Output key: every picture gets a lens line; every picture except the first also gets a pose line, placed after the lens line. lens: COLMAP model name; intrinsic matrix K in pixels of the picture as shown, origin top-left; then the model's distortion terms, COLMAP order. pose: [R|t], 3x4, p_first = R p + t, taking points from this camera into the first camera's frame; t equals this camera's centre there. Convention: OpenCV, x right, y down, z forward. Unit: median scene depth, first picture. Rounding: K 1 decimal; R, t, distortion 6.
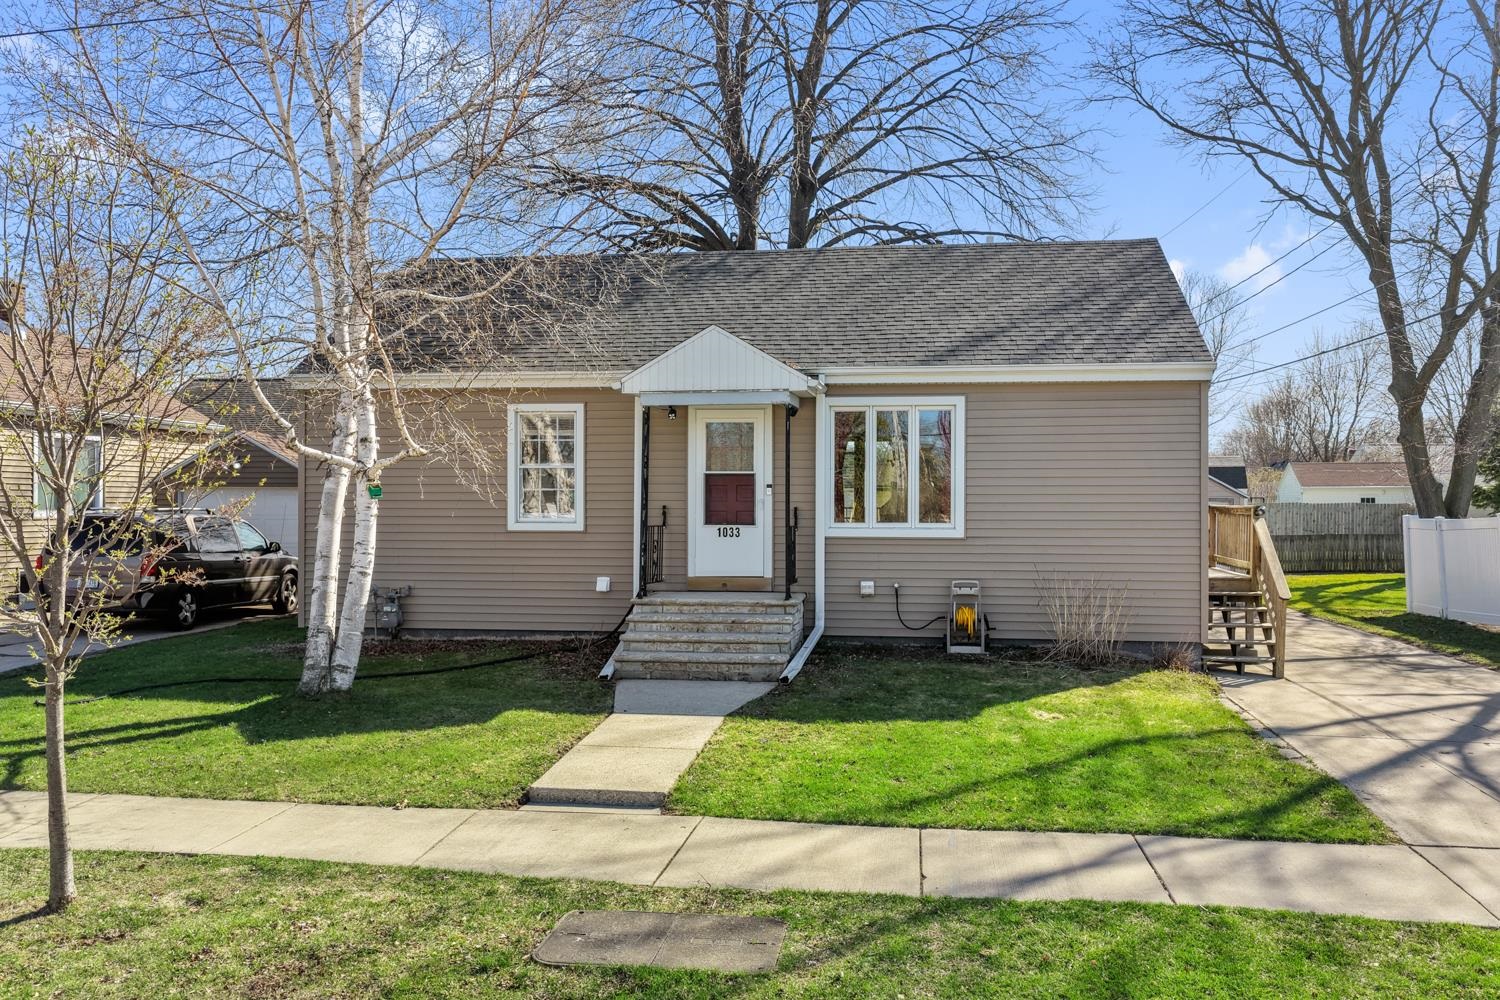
lens RADIAL K [[1234.8, 0, 750.0], [0, 1234.8, 500.0], [0, 0, 1]] dist [-0.002501, 0.005380]
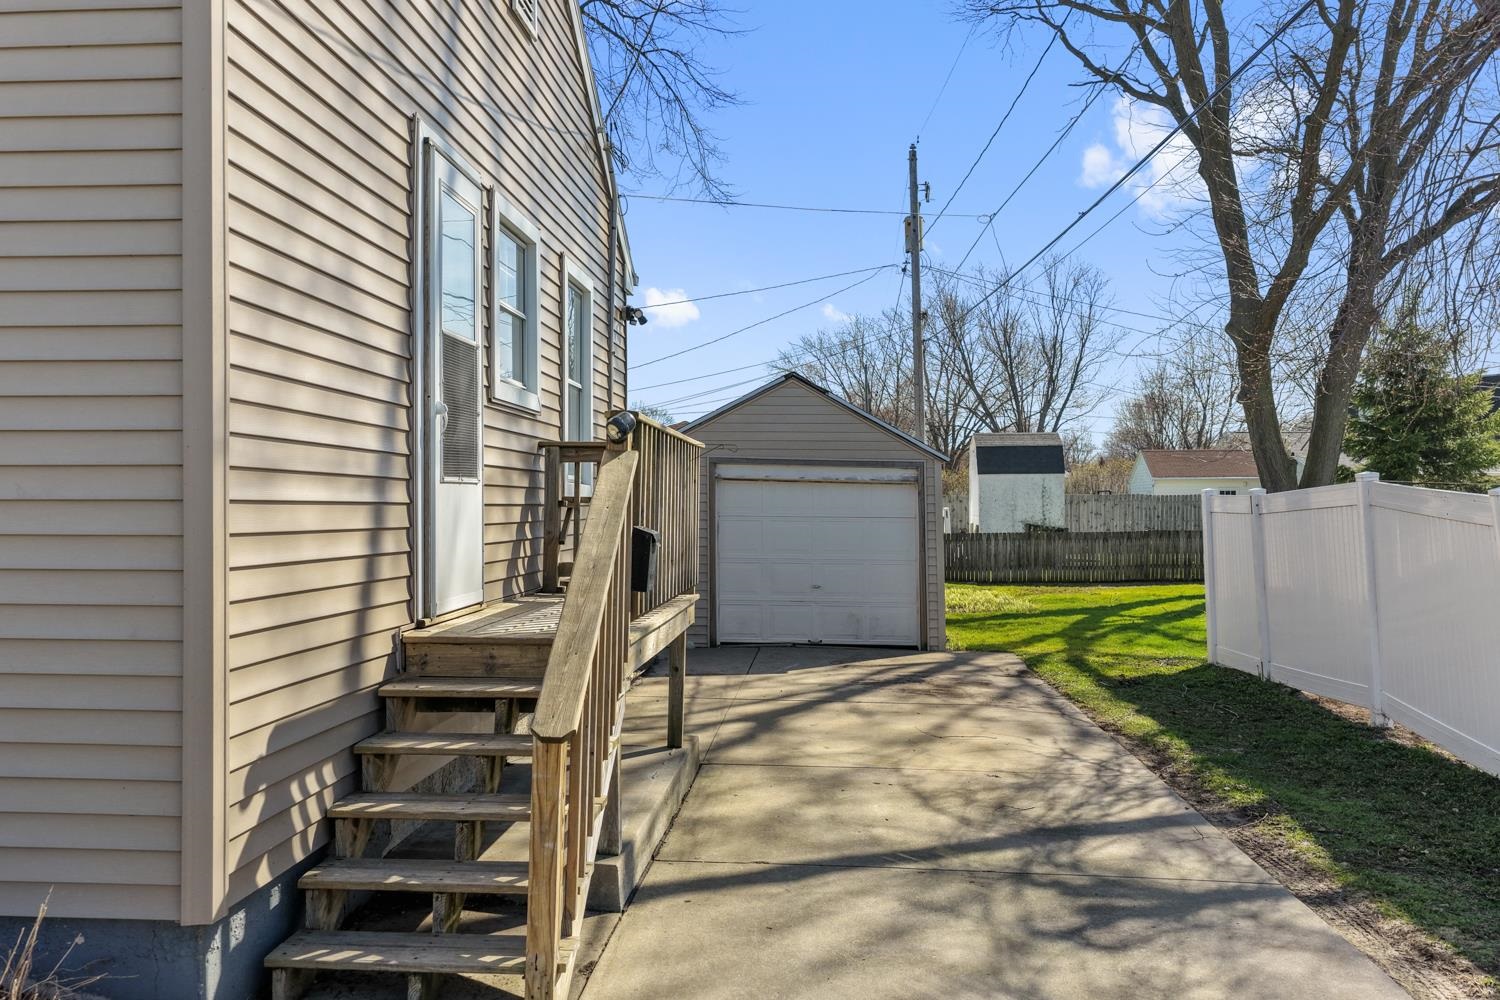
lens RADIAL K [[1255.7, 0, 744.0], [0, 1255.7, 513.2], [0, 0, 1]] dist [-0.003060, -0.001812]
pose [[0.997008, -0.000352, 0.077300, 0.431594], [-0.000256, 0.999969, 0.007845, 0.029404], [-0.077301, -0.007842, 0.996977, 0.695819]]
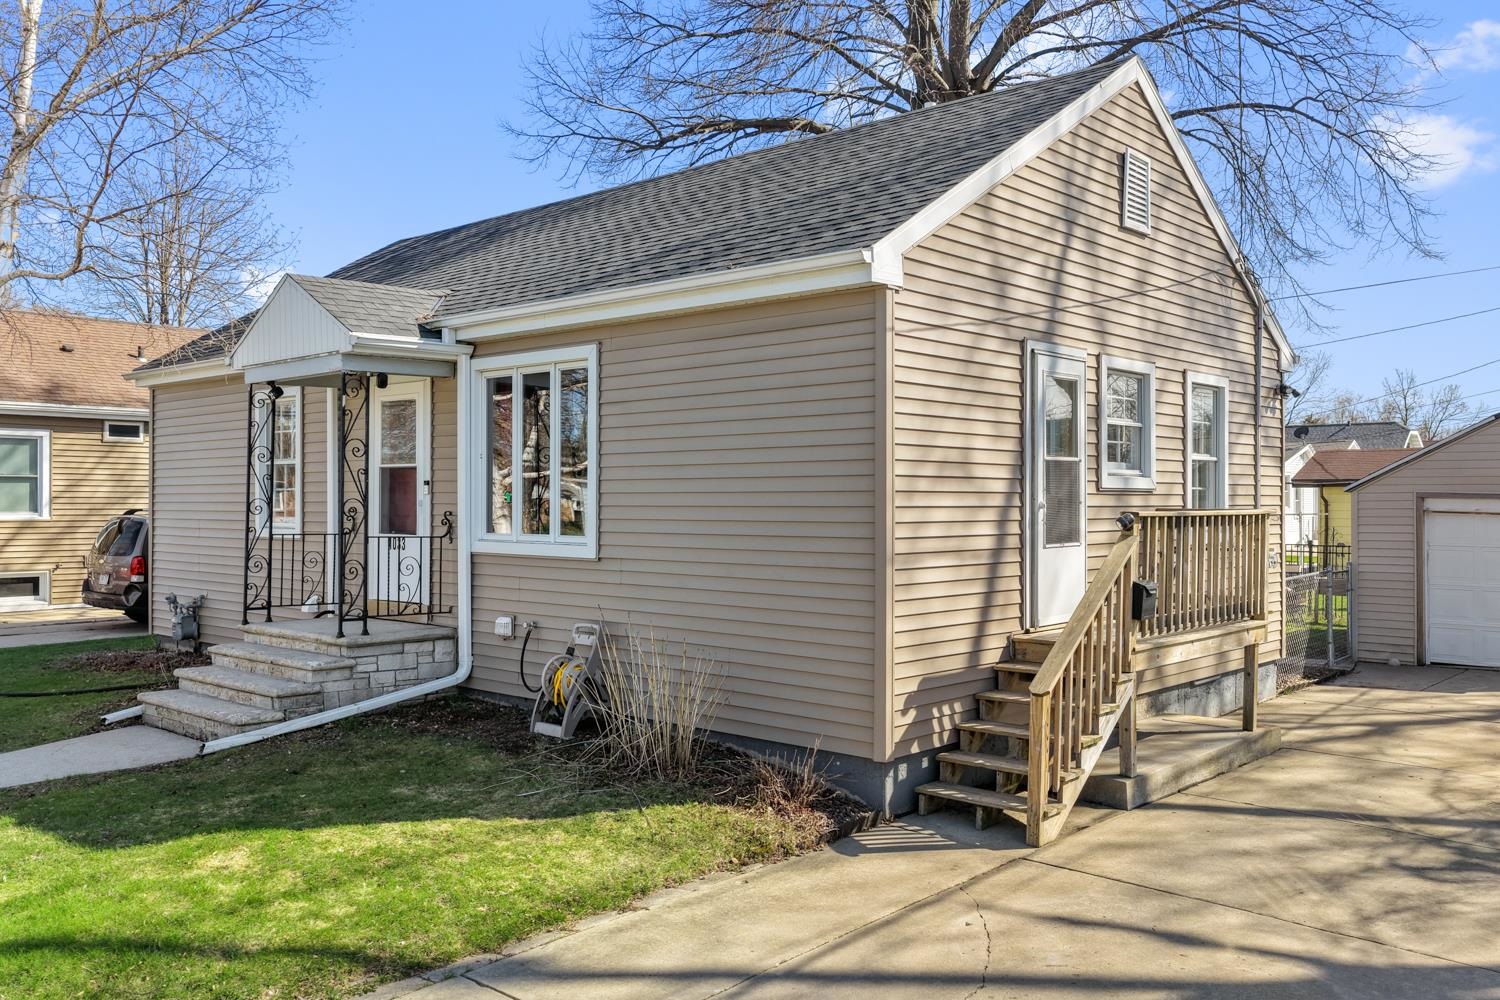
lens RADIAL K [[1234.8, 0, 750.0], [0, 1234.8, 500.0], [0, 0, 1]] dist [-0.002501, 0.005380]
pose [[0.834353, -0.001087, -0.551229, 0.586389], [0.001267, 0.999999, -0.000054, -0.000626], [0.551229, -0.000653, 0.834354, 0.479096]]
